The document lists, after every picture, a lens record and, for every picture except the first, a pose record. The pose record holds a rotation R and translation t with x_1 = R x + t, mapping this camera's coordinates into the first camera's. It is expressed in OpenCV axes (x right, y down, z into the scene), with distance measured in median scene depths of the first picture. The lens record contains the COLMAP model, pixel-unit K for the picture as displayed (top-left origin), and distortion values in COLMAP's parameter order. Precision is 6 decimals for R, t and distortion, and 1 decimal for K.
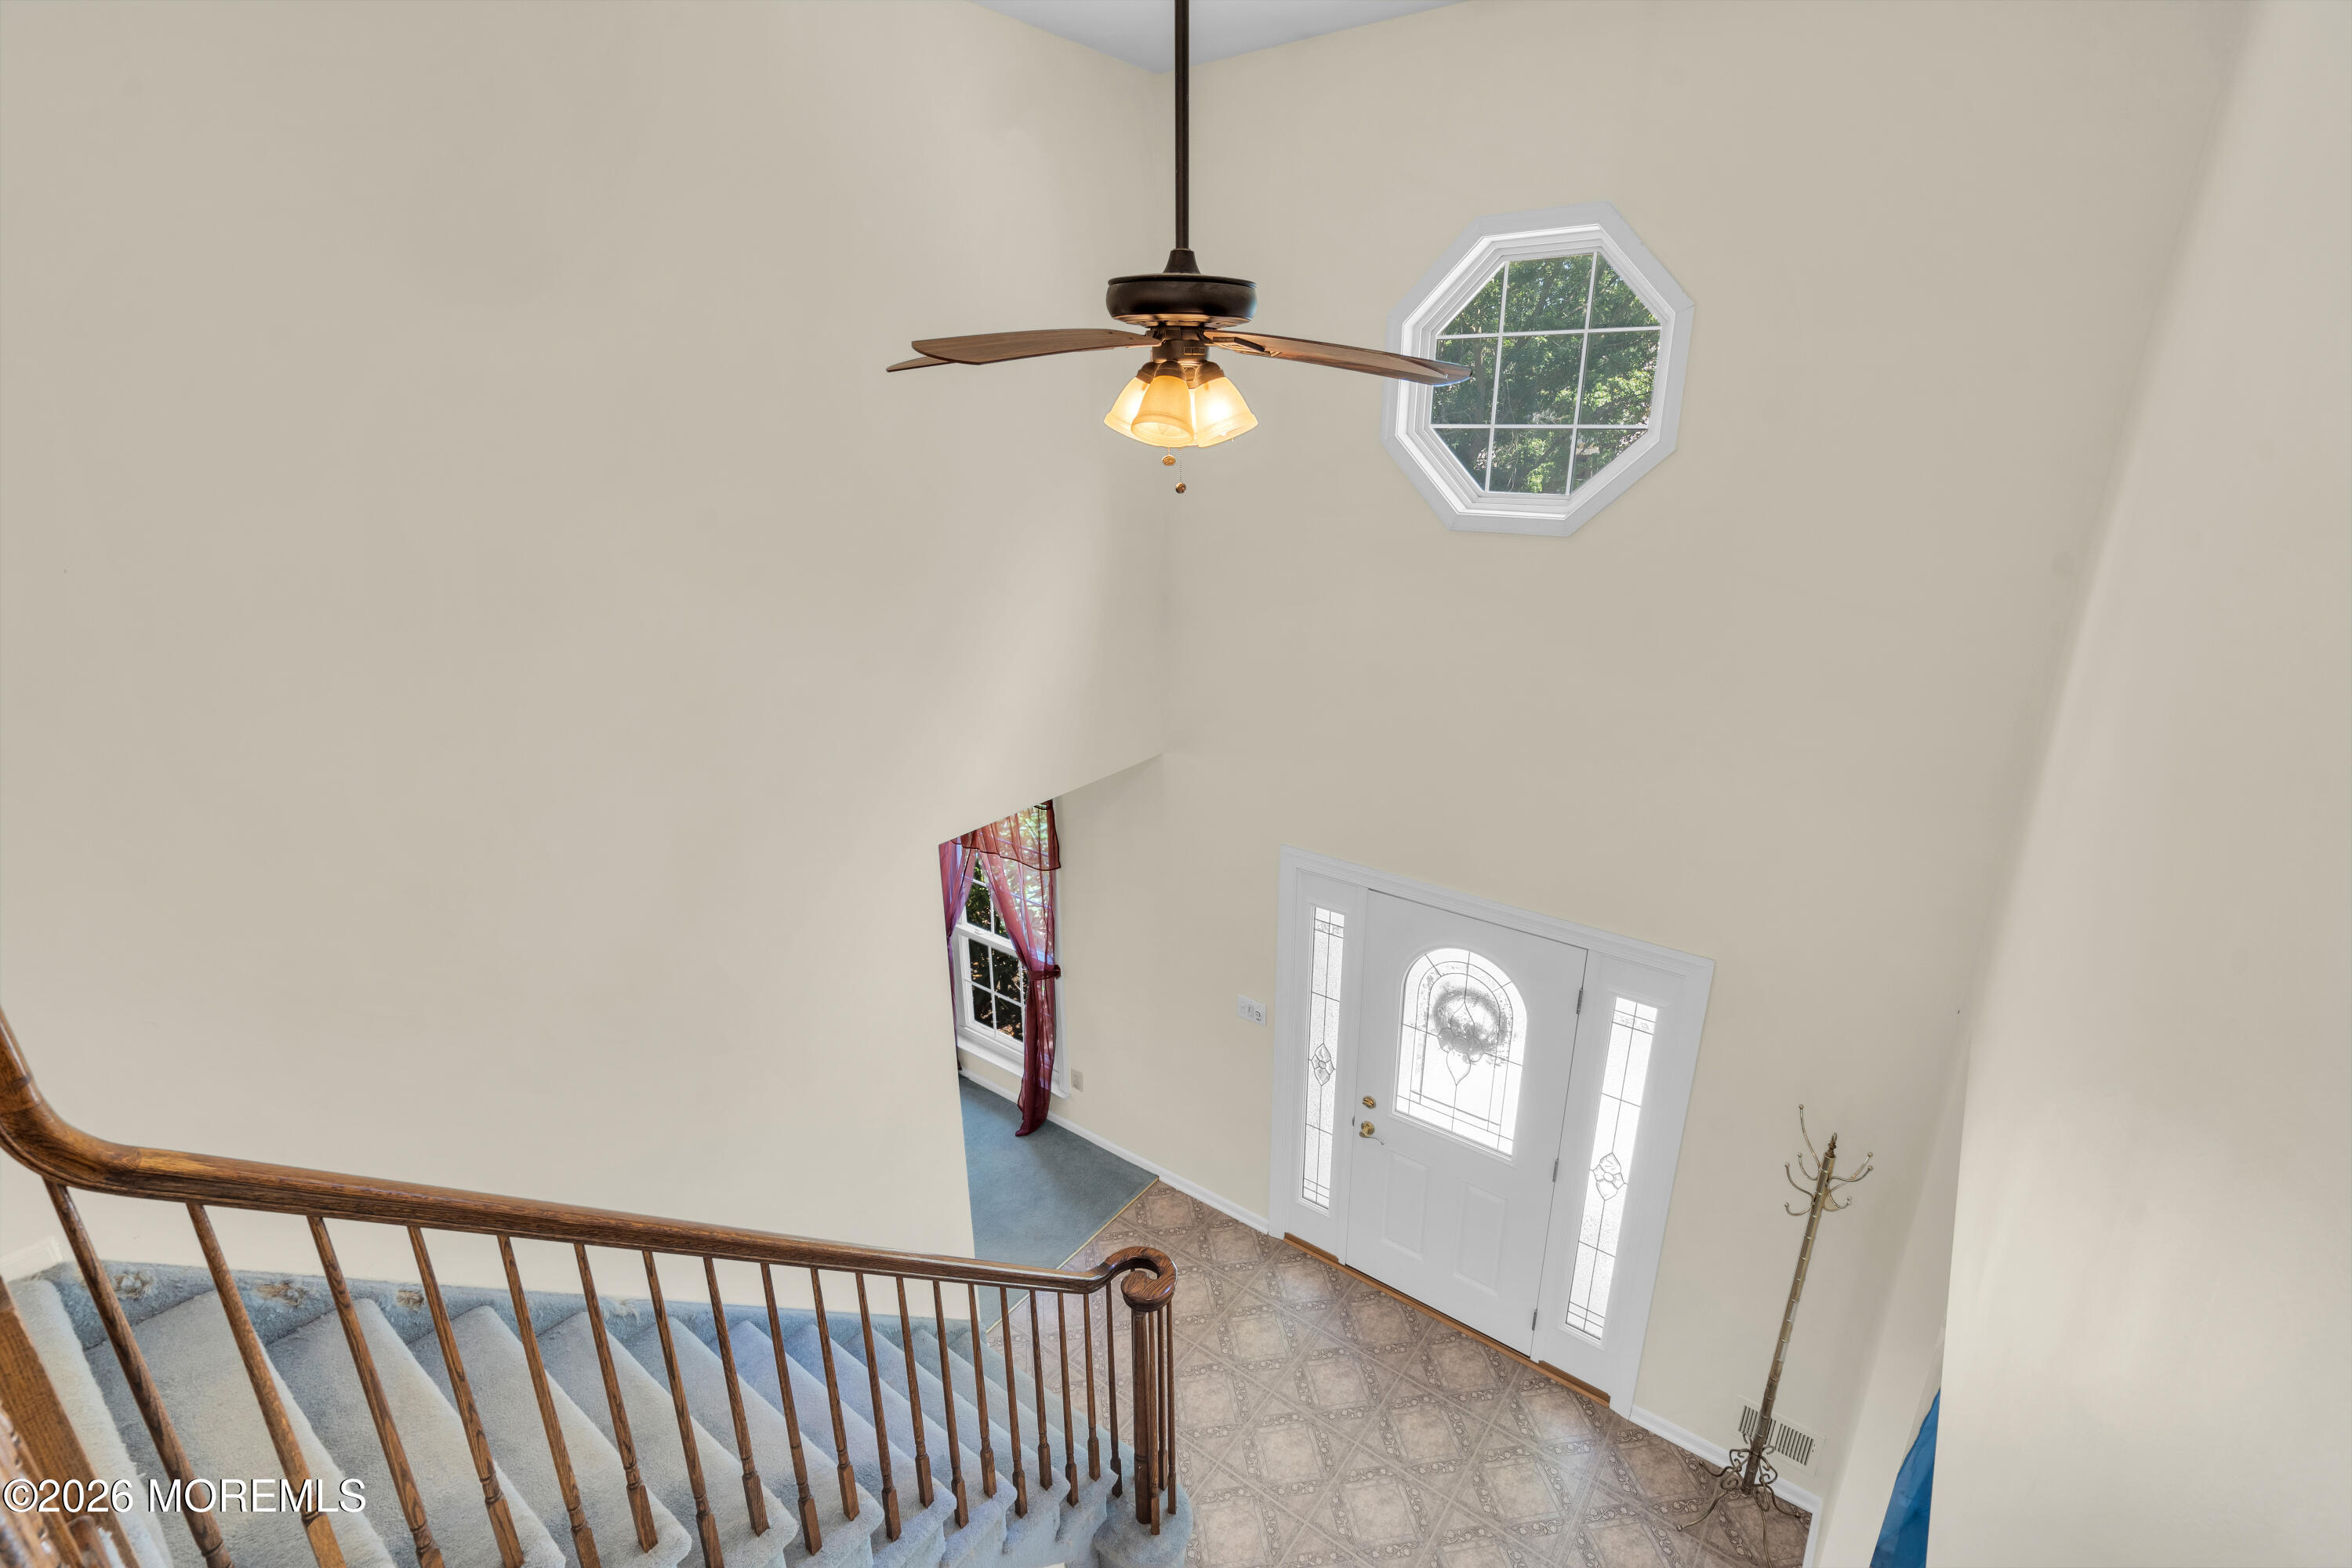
lens RADIAL K [[1078.5, 0, 1170.3], [0, 1078.5, 759.3], [0, 0, 1]] dist [-0.007050, 0.002108]
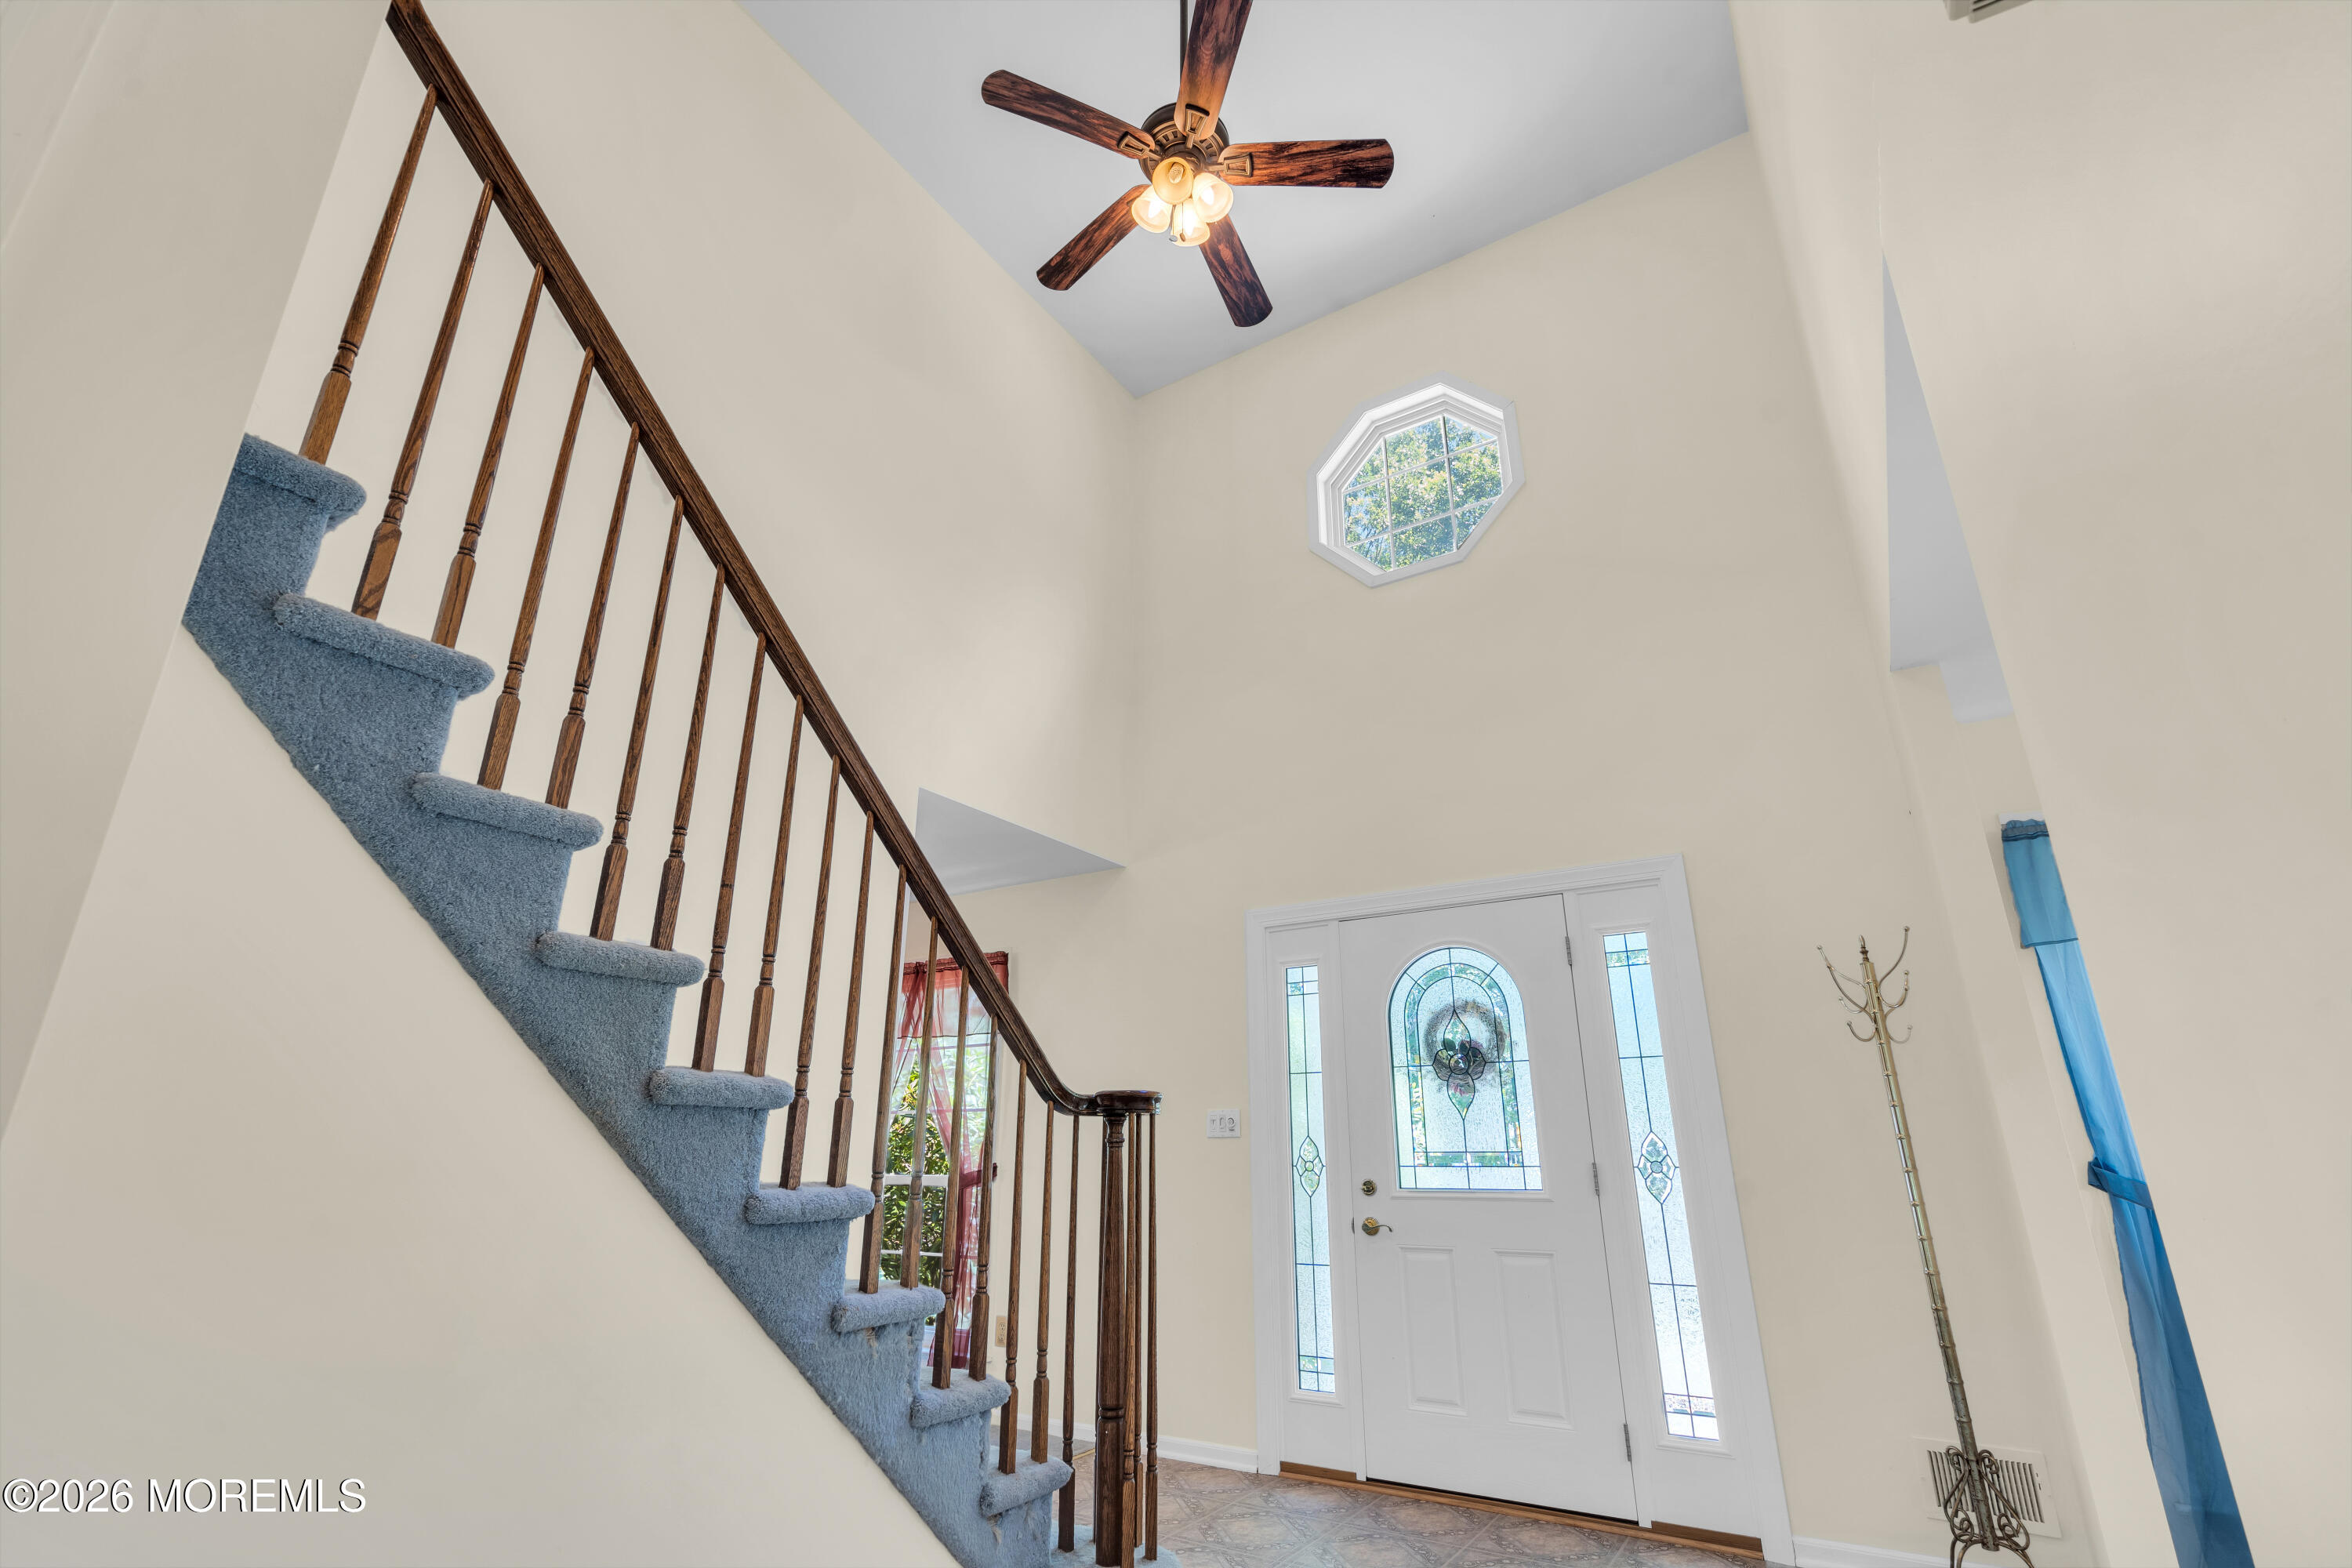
lens RADIAL K [[1078.5, 0, 1166.5], [0, 1078.5, 794.2], [0, 0, 1]] dist [-0.007050, 0.002108]
pose [[0.997653, 0.033231, 0.059876, -0.036057], [0.012057, 0.775463, -0.631278, 0.631660], [-0.067409, 0.630518, 0.773242, 0.167538]]
